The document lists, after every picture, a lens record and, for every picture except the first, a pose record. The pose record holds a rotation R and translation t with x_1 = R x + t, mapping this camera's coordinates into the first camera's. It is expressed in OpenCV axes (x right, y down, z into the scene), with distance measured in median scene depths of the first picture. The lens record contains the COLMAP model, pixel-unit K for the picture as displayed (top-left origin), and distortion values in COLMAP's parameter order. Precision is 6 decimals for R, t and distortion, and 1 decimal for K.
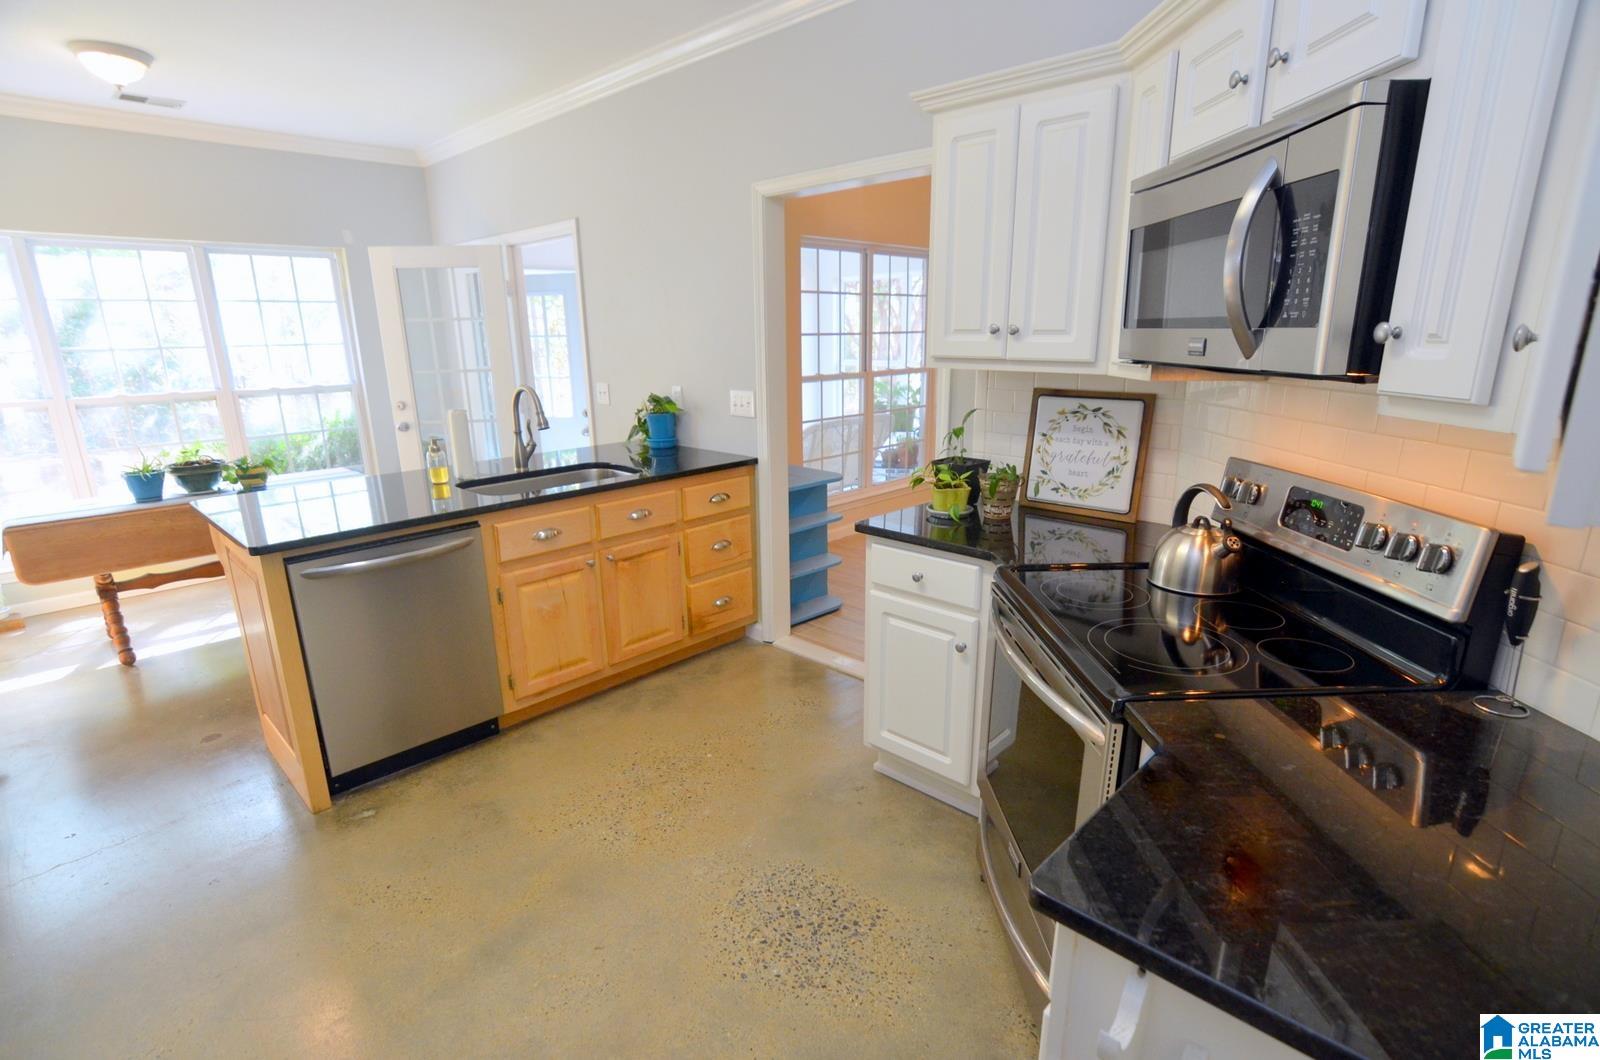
lens RADIAL K [[763.3, 0, 800.0], [0, 763.3, 530.0], [0, 0, 1]] dist [-0.034506, 0.000158]
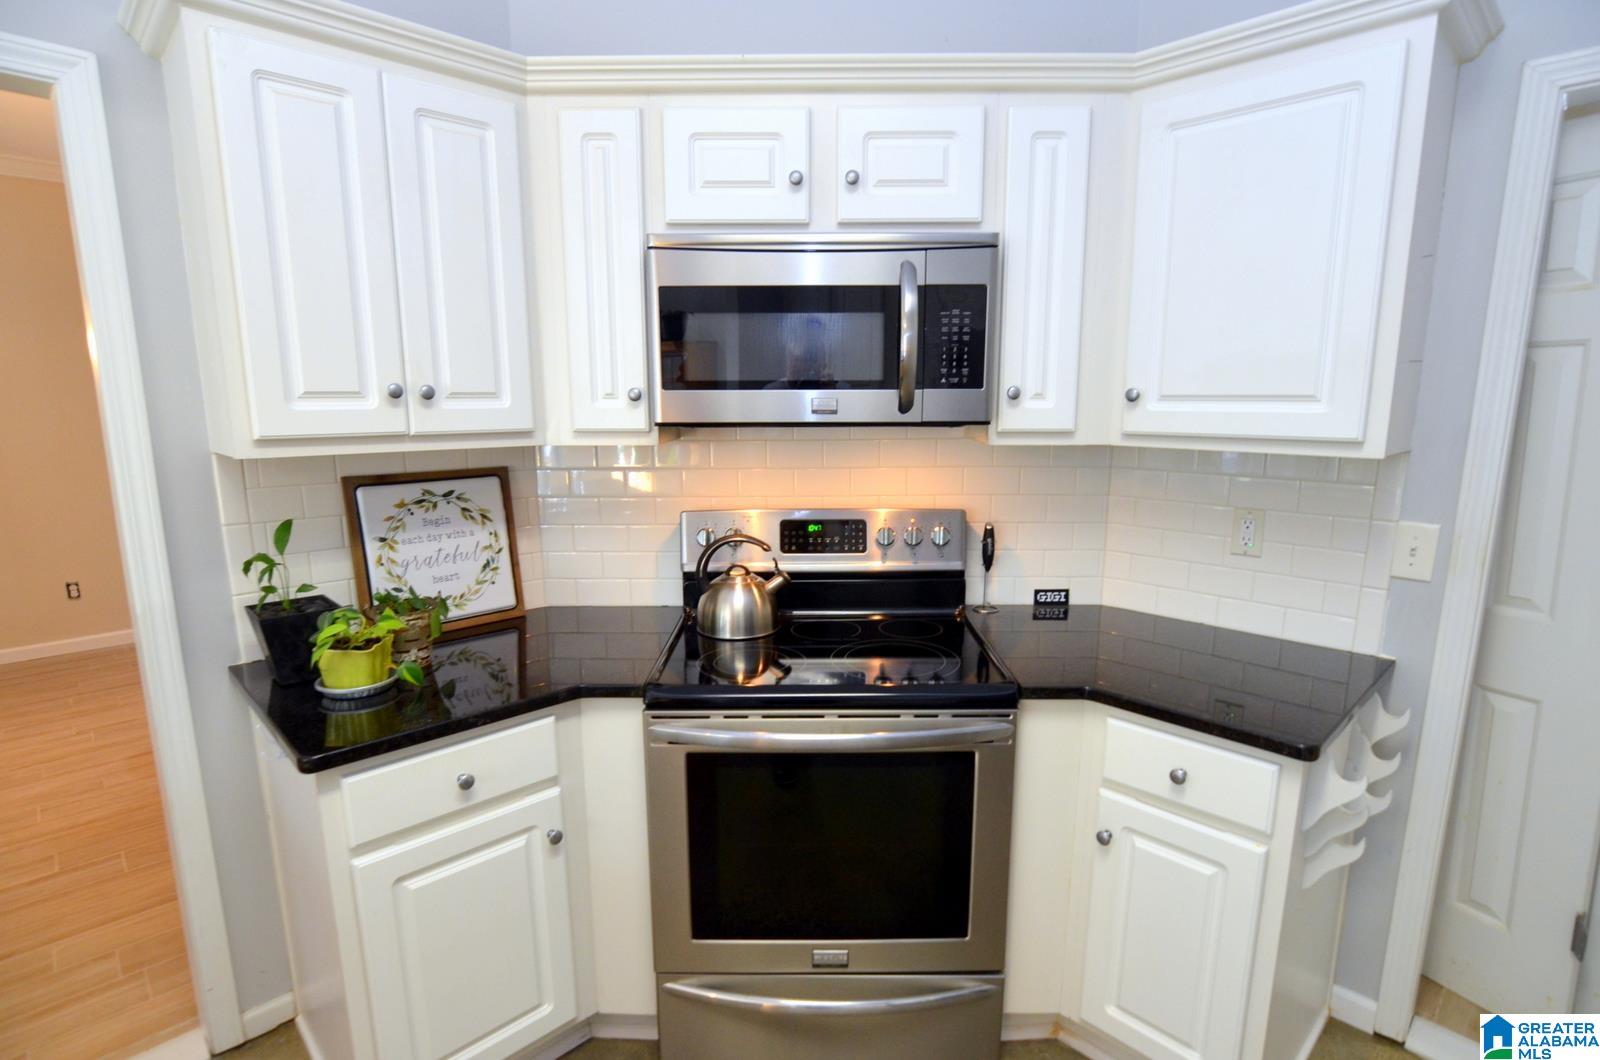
lens RADIAL K [[803.6, 0, 800.0], [0, 803.6, 530.0], [0, 0, 1]] dist [-0.017559, 0.000449]
pose [[0.035841, -0.154094, 0.987406, -0.423797], [0.254645, 0.956835, 0.140080, -0.147730], [-0.966370, 0.246417, 0.073533, 0.603064]]
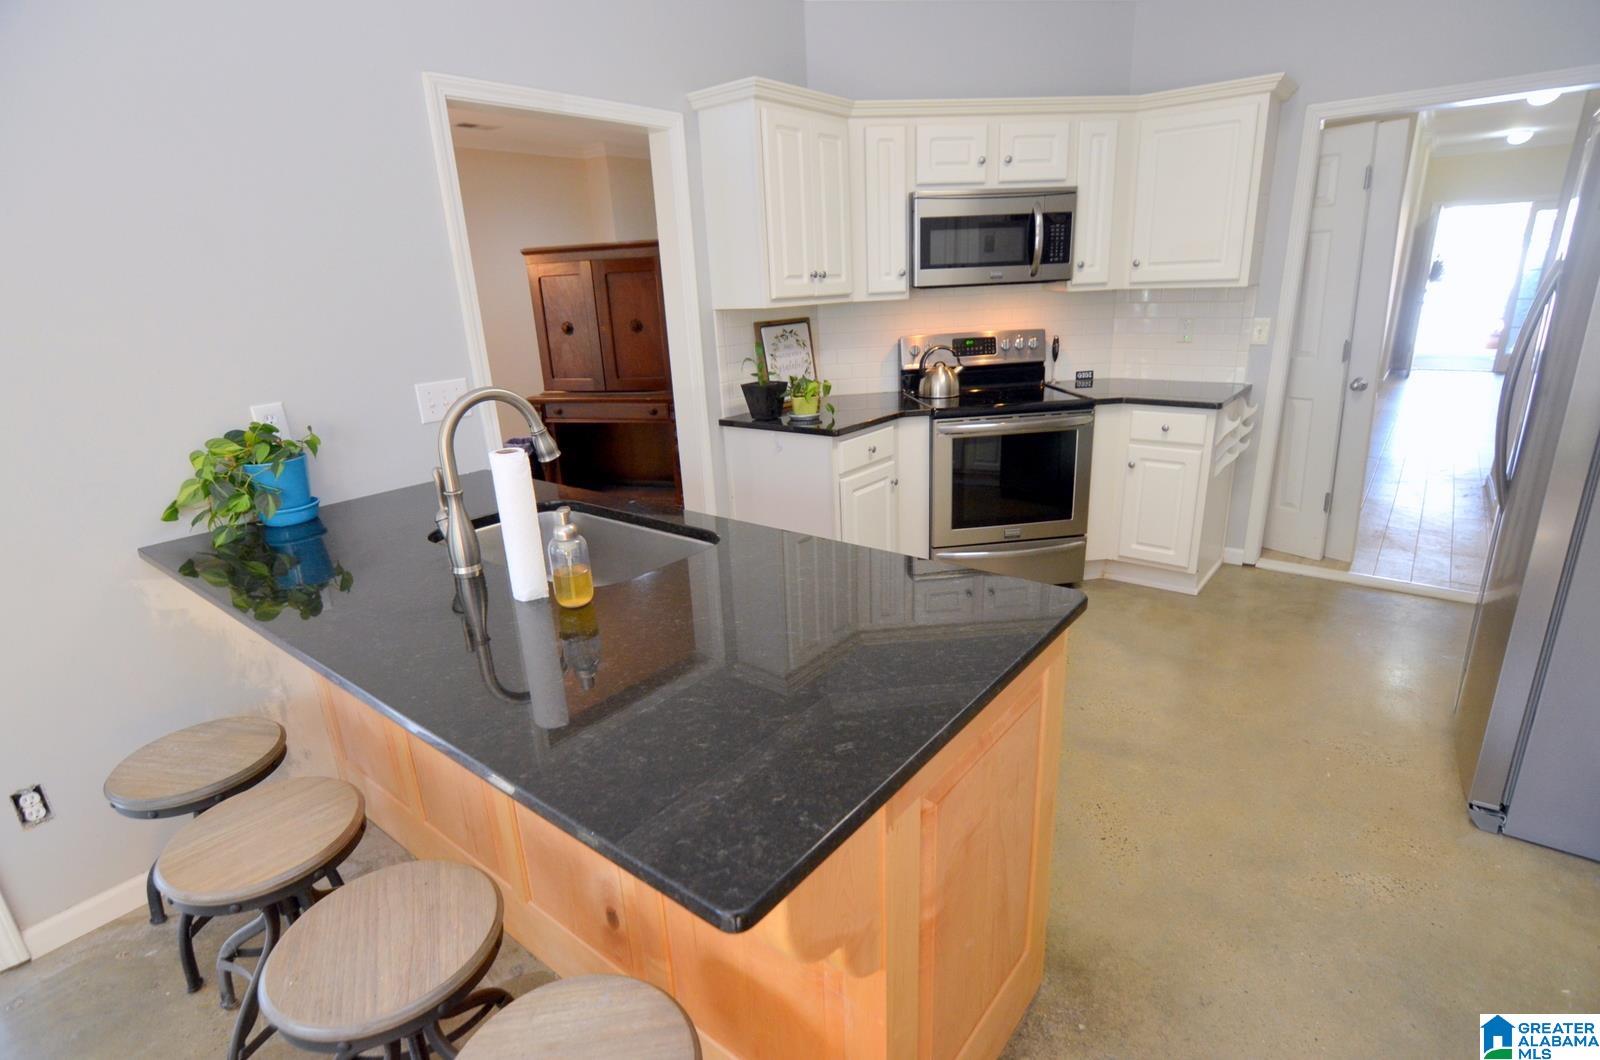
lens RADIAL K [[801.3, 0, 800.0], [0, 801.3, 530.0], [0, 0, 1]] dist [-0.013583, 0.000310]
pose [[-0.096035, -0.279072, 0.955456, -1.233793], [0.296086, 0.908433, 0.295098, -0.266190], [-0.950321, 0.311237, -0.004612, 1.123749]]
